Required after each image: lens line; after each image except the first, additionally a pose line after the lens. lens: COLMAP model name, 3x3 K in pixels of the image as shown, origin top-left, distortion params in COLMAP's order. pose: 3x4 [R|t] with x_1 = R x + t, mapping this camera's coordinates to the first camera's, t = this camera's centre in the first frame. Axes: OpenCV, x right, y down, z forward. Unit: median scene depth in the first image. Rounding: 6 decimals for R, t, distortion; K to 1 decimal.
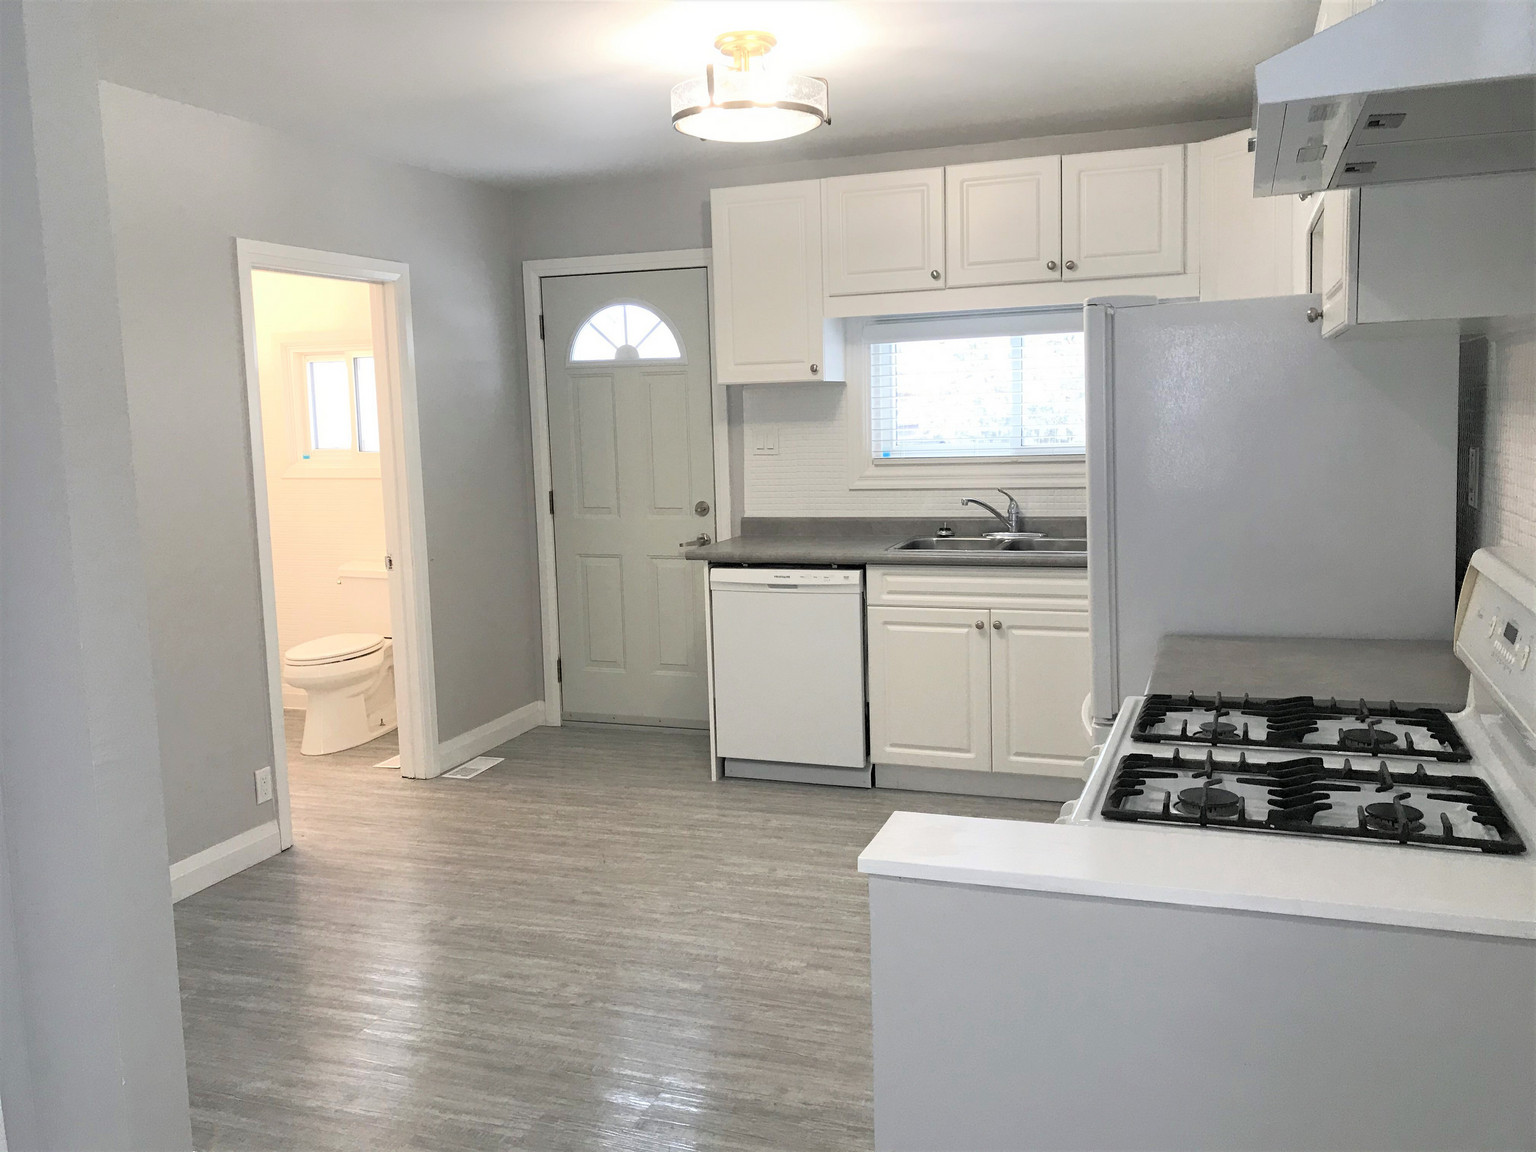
lens RADIAL K [[1271.6, 0, 773.9], [0, 1271.6, 572.3], [0, 0, 1]] dist [0.006904, 0.011493]
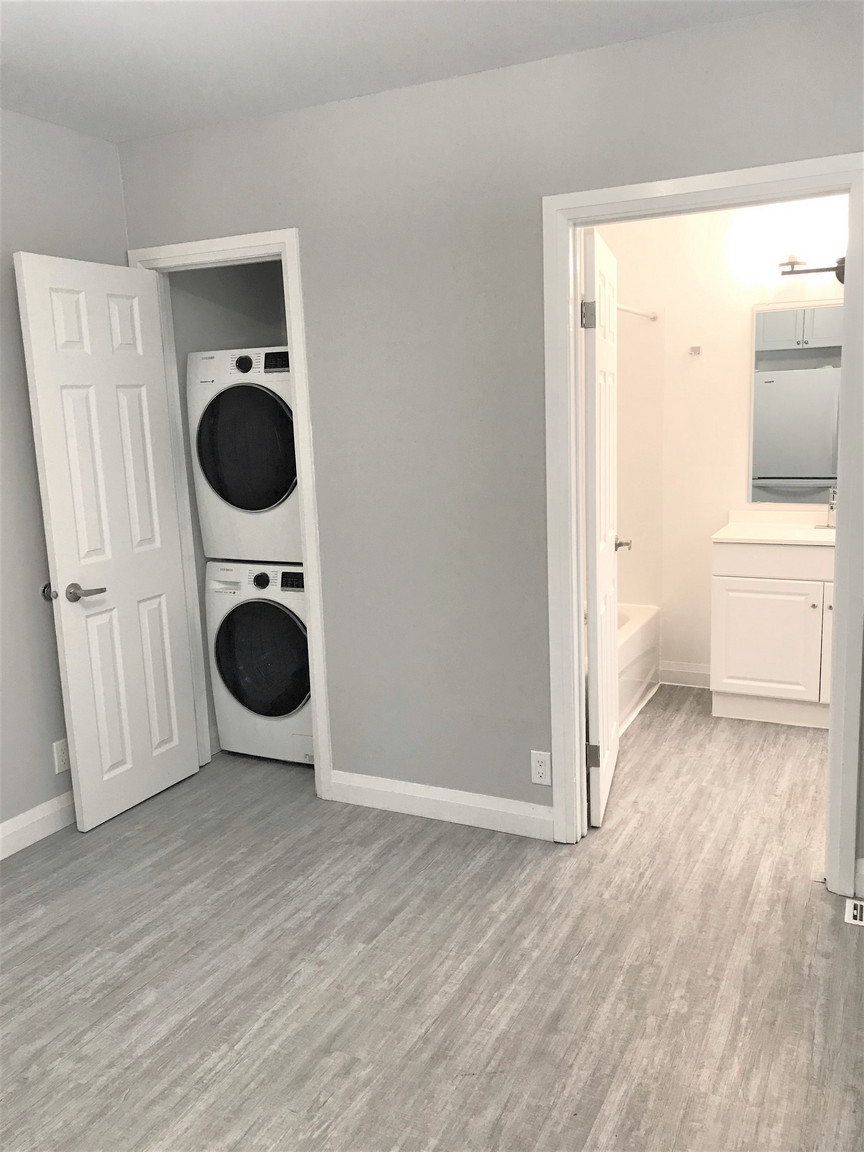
lens RADIAL K [[953.7, 0, 437.2], [0, 953.7, 552.9], [0, 0, 1]] dist [0.006904, 0.011493]
pose [[-0.129451, 0.187167, -0.973761, 0.335833], [-0.085217, 0.976291, 0.198982, -0.152252], [0.987917, 0.108740, -0.110432, 1.101917]]
